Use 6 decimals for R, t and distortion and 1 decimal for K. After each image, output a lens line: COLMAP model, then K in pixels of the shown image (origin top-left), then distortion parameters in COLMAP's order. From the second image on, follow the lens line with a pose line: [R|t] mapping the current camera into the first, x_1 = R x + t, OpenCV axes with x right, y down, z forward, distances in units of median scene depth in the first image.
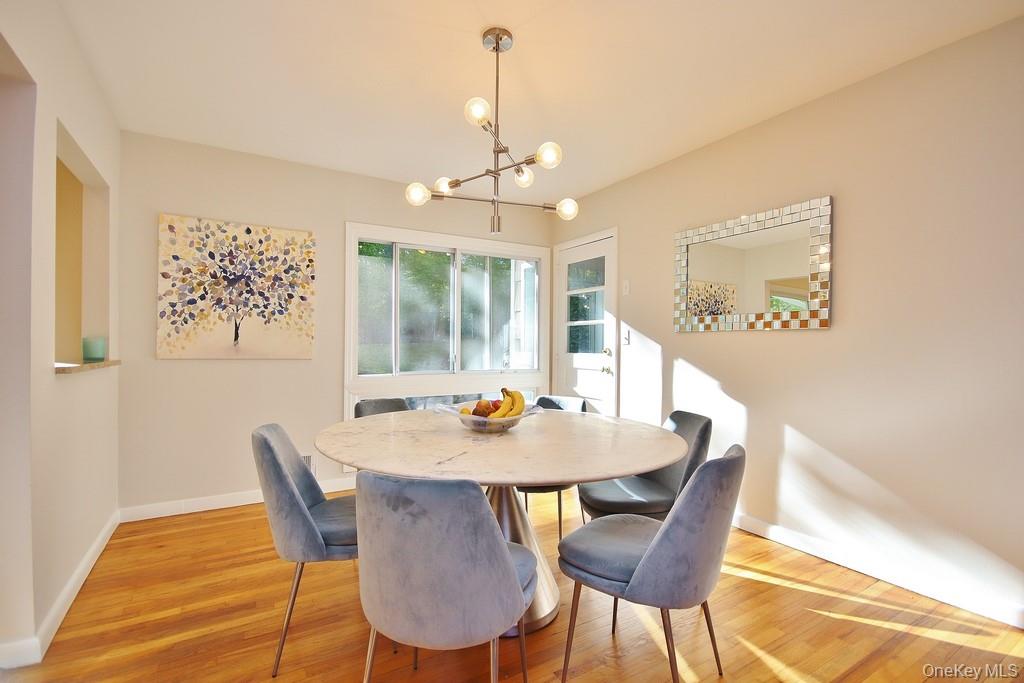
lens RADIAL K [[473.0, 0, 509.4], [0, 473.0, 345.2], [0, 0, 1]] dist [0.013227, -0.012088]
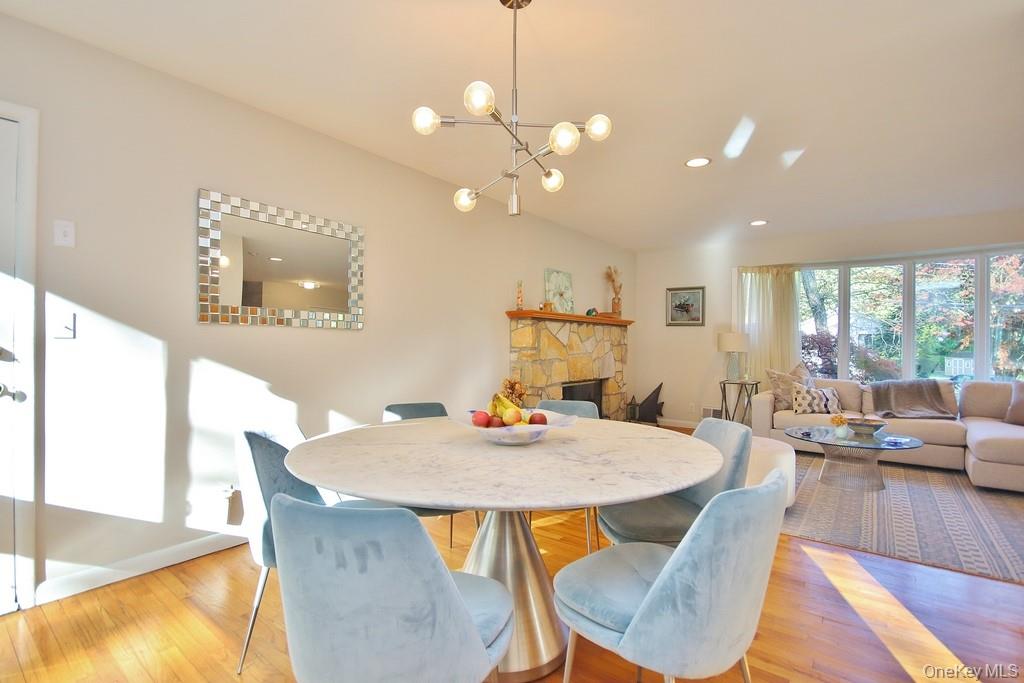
lens RADIAL K [[483.5, 0, 513.6], [0, 483.5, 346.6], [0, 0, 1]] dist [0.025762, -0.013588]
pose [[-0.367232, -0.005790, 0.930112, -0.526351], [-0.005926, 0.999975, 0.003886, 0.003042], [-0.930111, -0.004084, -0.367257, 0.811096]]
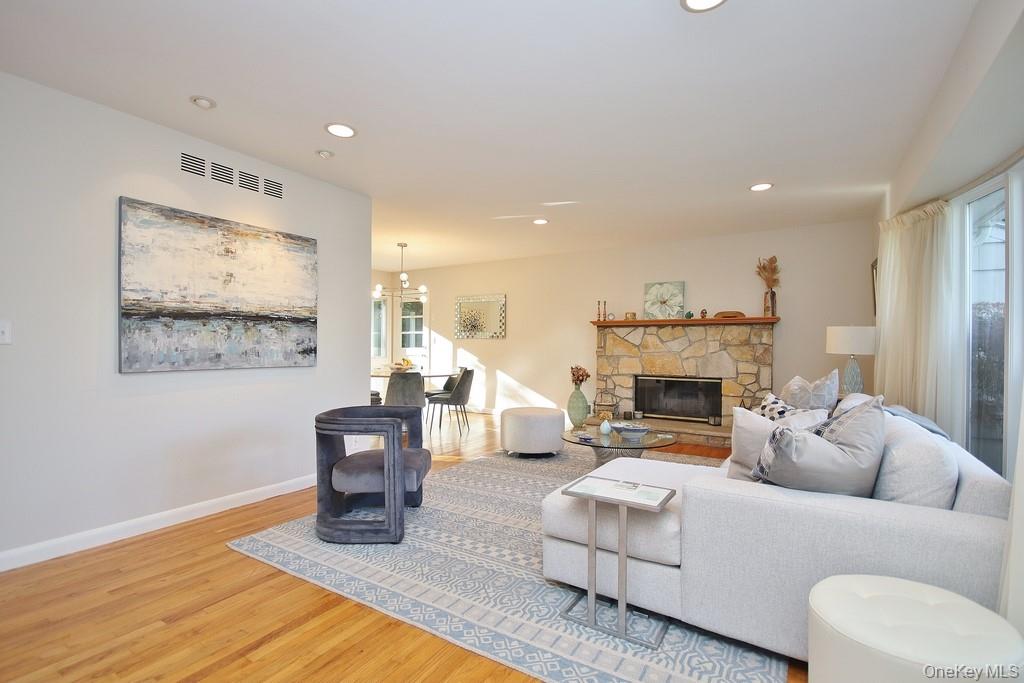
lens RADIAL K [[473.0, 0, 509.4], [0, 473.0, 345.2], [0, 0, 1]] dist [0.013227, -0.012088]
pose [[0.893122, -0.005516, 0.449781, -0.475411], [0.002752, 0.999973, 0.006799, -0.009769], [-0.449806, -0.004835, 0.893113, -1.240682]]
